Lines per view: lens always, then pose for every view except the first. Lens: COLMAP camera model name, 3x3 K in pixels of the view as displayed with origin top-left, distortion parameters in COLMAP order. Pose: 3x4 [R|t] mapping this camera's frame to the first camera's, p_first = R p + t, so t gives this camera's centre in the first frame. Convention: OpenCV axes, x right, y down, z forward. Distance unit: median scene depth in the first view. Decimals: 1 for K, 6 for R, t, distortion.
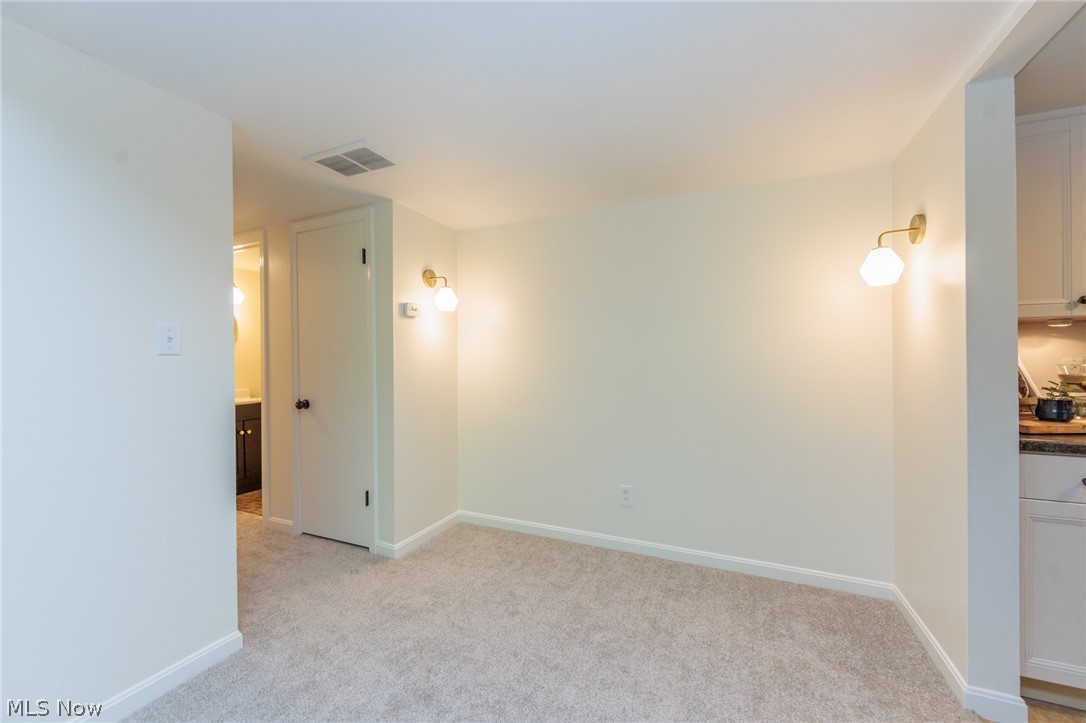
lens RADIAL K [[433.3, 0, 540.3], [0, 433.3, 355.6], [0, 0, 1]] dist [0.000966, -0.000903]
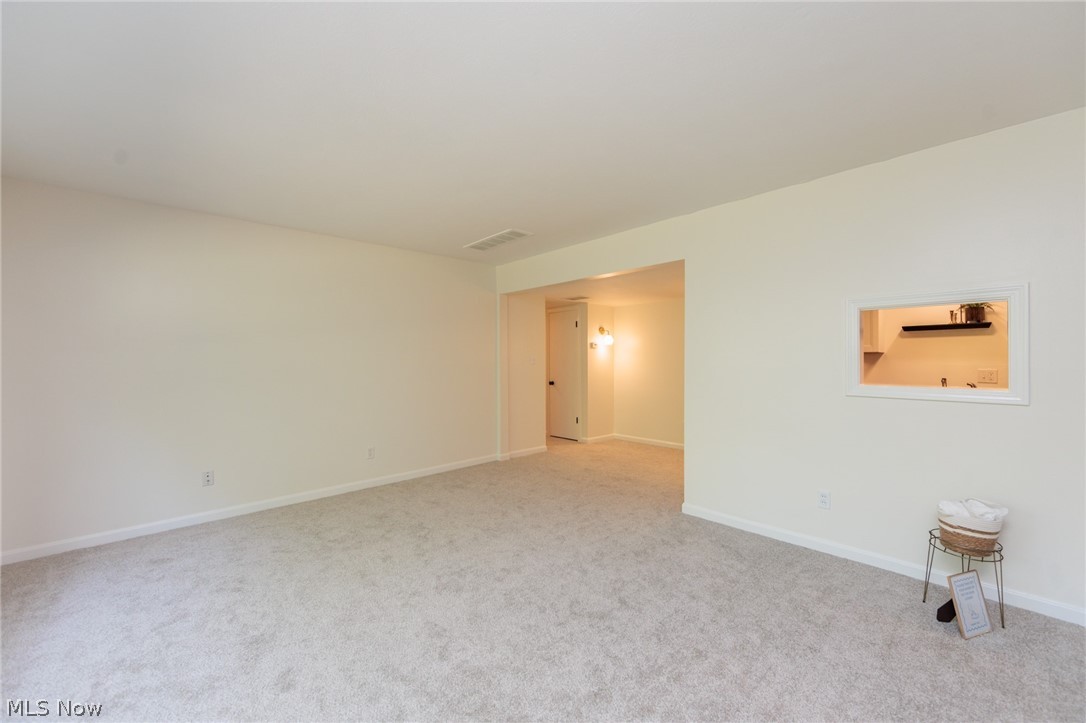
lens RADIAL K [[433.3, 0, 544.7], [0, 433.3, 362.5], [0, 0, 1]] dist [0.000966, -0.000903]
pose [[0.933367, 0.007905, -0.358836, 0.309315], [-0.010475, 0.999932, -0.005219, 0.007217], [0.358770, 0.008630, 0.933386, -1.345712]]
